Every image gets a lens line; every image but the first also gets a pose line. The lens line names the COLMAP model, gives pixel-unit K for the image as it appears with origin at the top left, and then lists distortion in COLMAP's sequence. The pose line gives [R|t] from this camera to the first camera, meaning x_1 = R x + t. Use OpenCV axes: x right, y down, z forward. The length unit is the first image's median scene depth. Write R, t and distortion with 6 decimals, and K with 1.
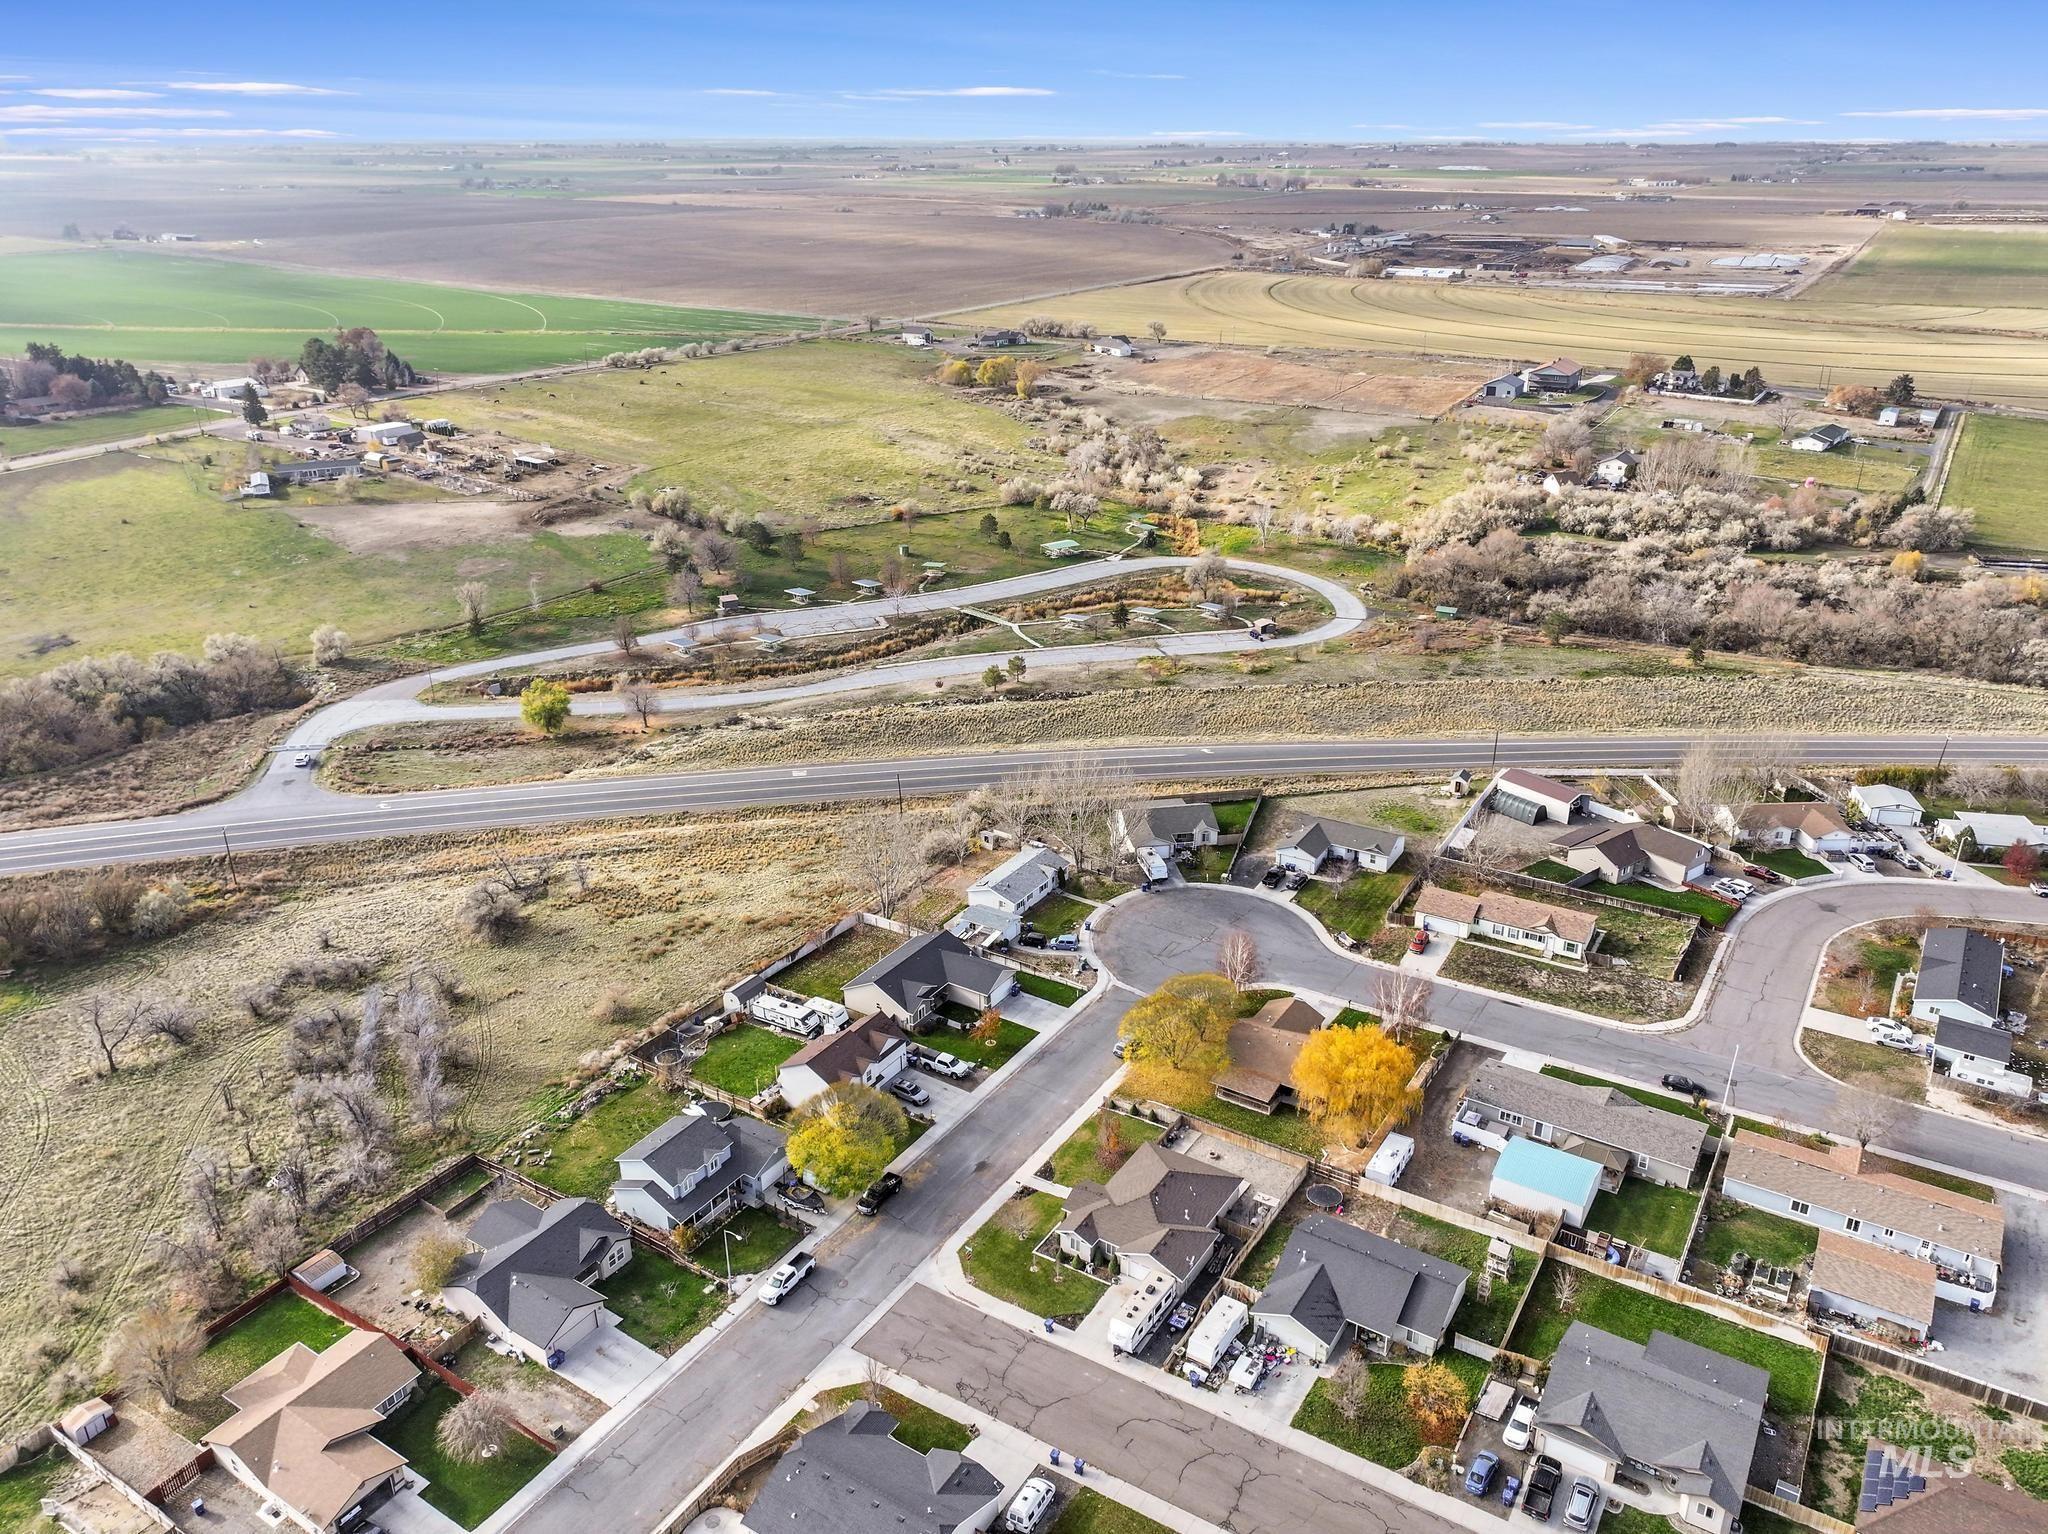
lens RADIAL K [[1465.8, 0, 1031.5], [0, 1465.8, 766.0], [0, 0, 1]] dist [-0.005808, 0.027311]
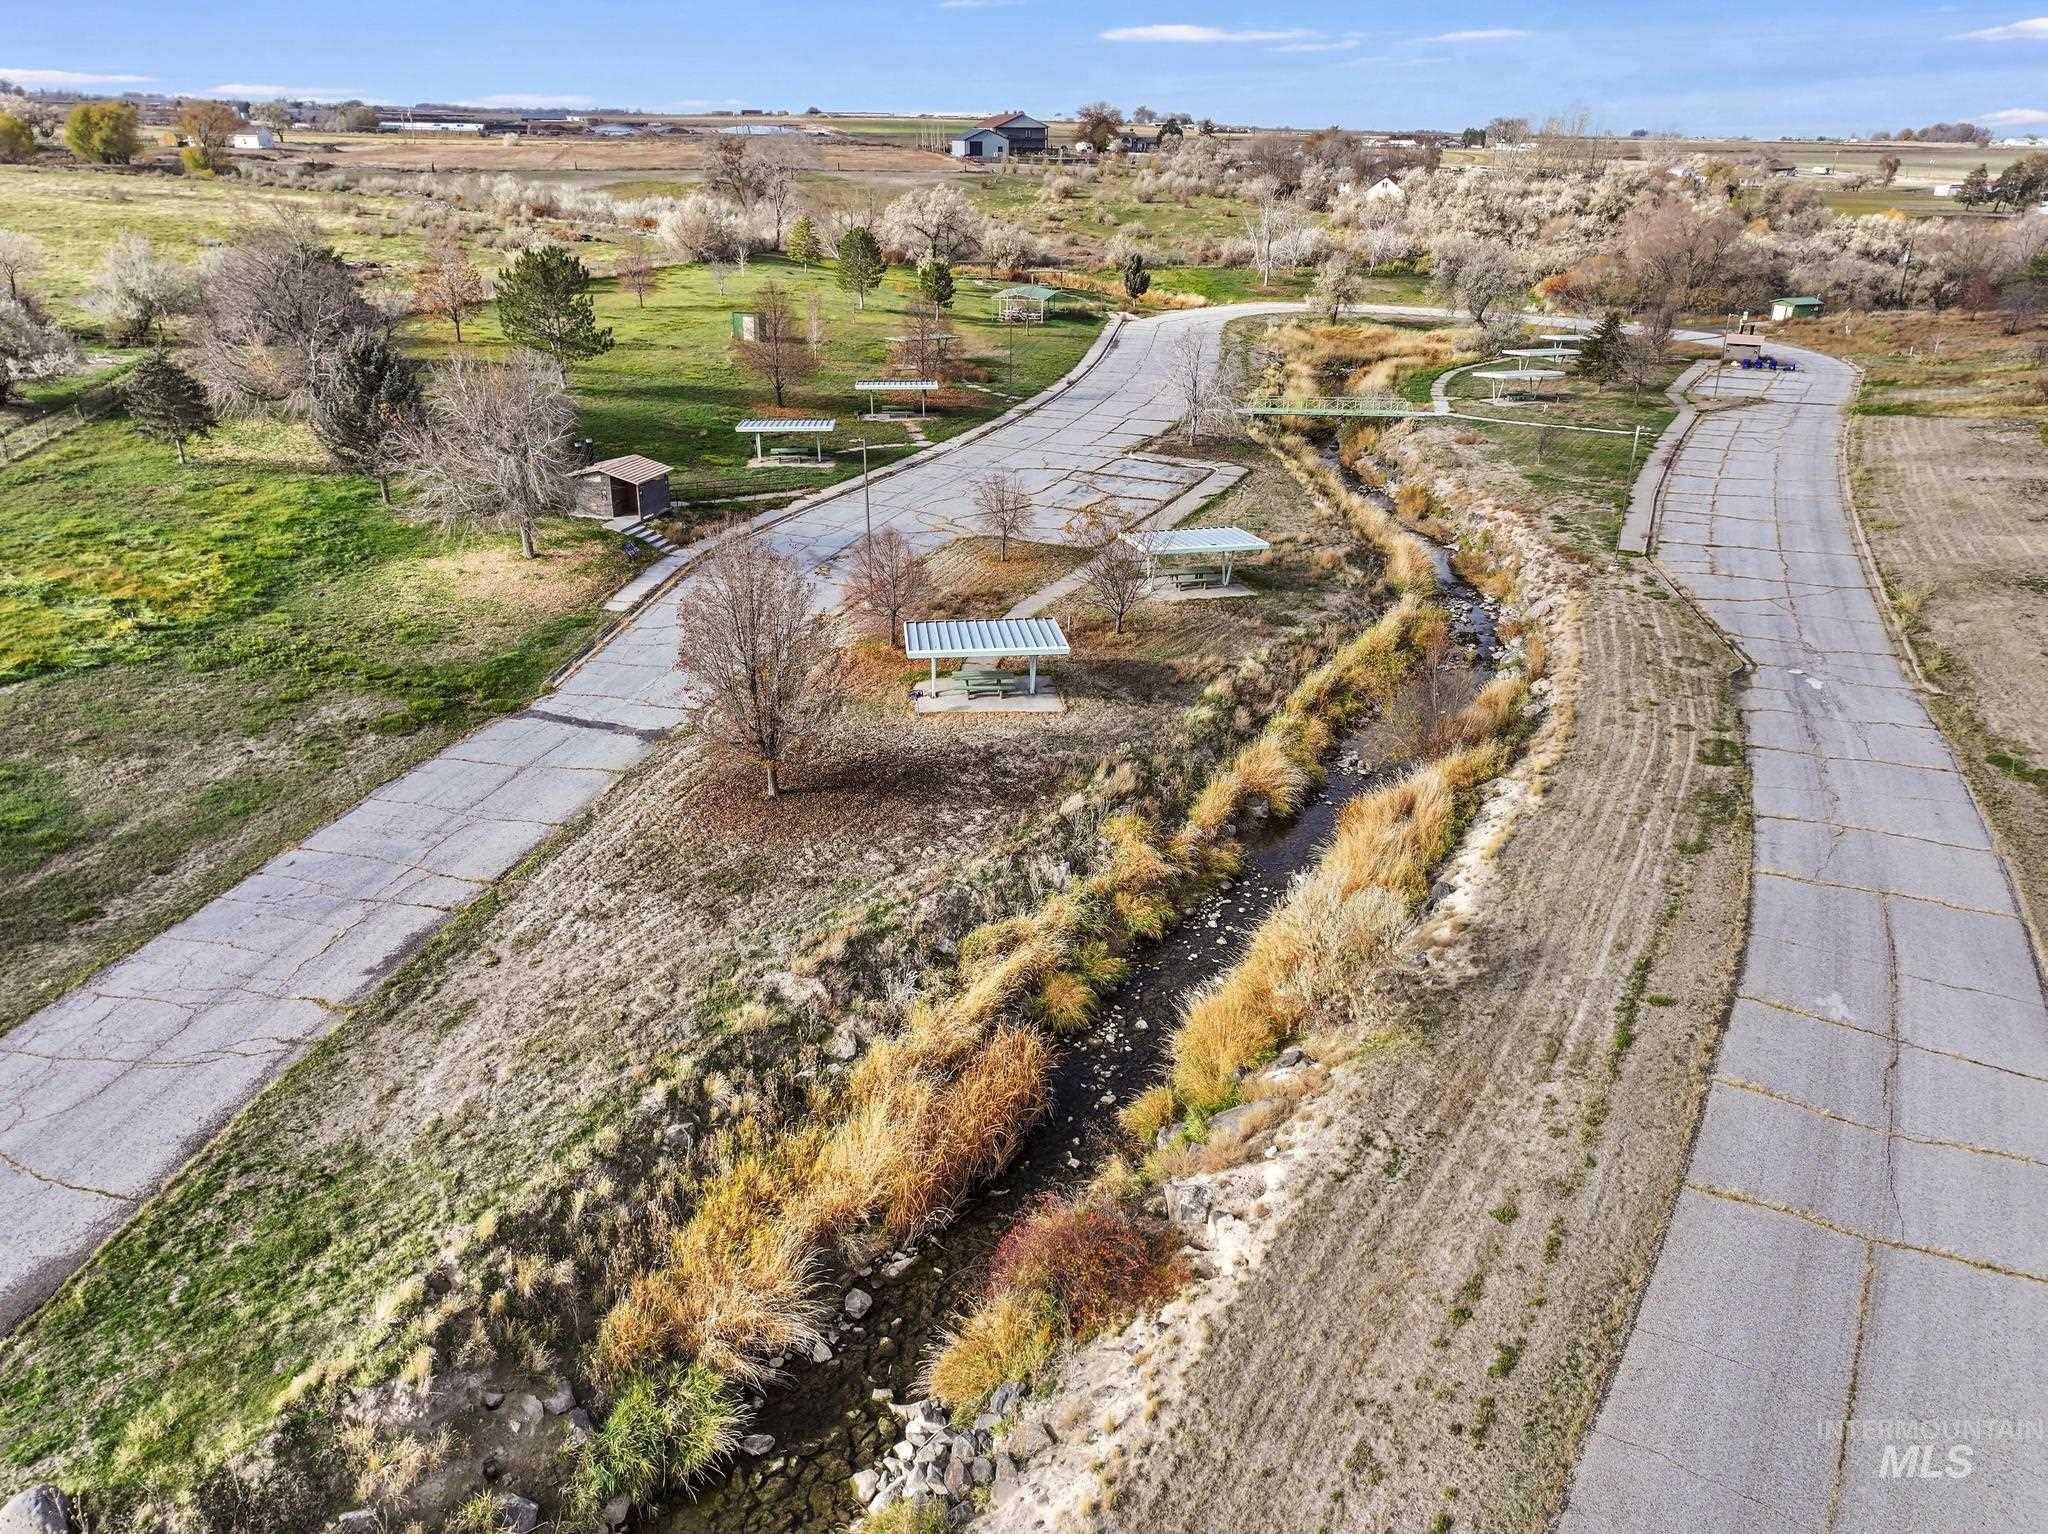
lens RADIAL K [[1465.8, 0, 1031.5], [0, 1465.8, 766.0], [0, 0, 1]] dist [-0.005808, 0.027311]
pose [[0.694989, -0.274606, 0.664517, -0.295688], [0.266961, 0.956684, 0.116139, -0.073601], [-0.667625, 0.096684, 0.738193, 0.725600]]
